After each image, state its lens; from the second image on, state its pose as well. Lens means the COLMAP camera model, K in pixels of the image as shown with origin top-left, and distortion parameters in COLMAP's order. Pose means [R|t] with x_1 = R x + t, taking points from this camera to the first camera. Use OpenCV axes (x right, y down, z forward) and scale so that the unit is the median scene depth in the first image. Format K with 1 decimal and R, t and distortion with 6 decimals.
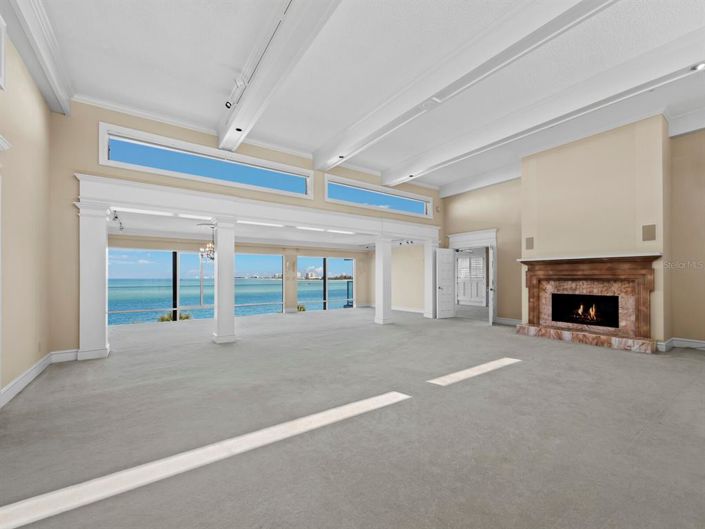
lens RADIAL K [[295.5, 0, 352.8], [0, 295.5, 269.4], [0, 0, 1]] dist [0.001223, 0.000089]
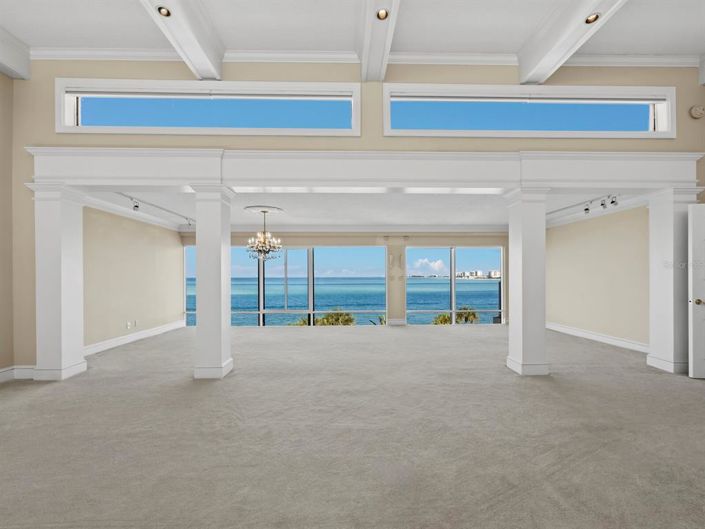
lens RADIAL K [[295.5, 0, 352.3], [0, 295.5, 274.6], [0, 0, 1]] dist [0.001223, 0.000089]
pose [[0.836121, -0.003915, -0.548531, 0.166206], [0.016350, 0.999708, 0.017788, 0.013925], [0.548301, -0.023842, 0.835941, 0.560702]]
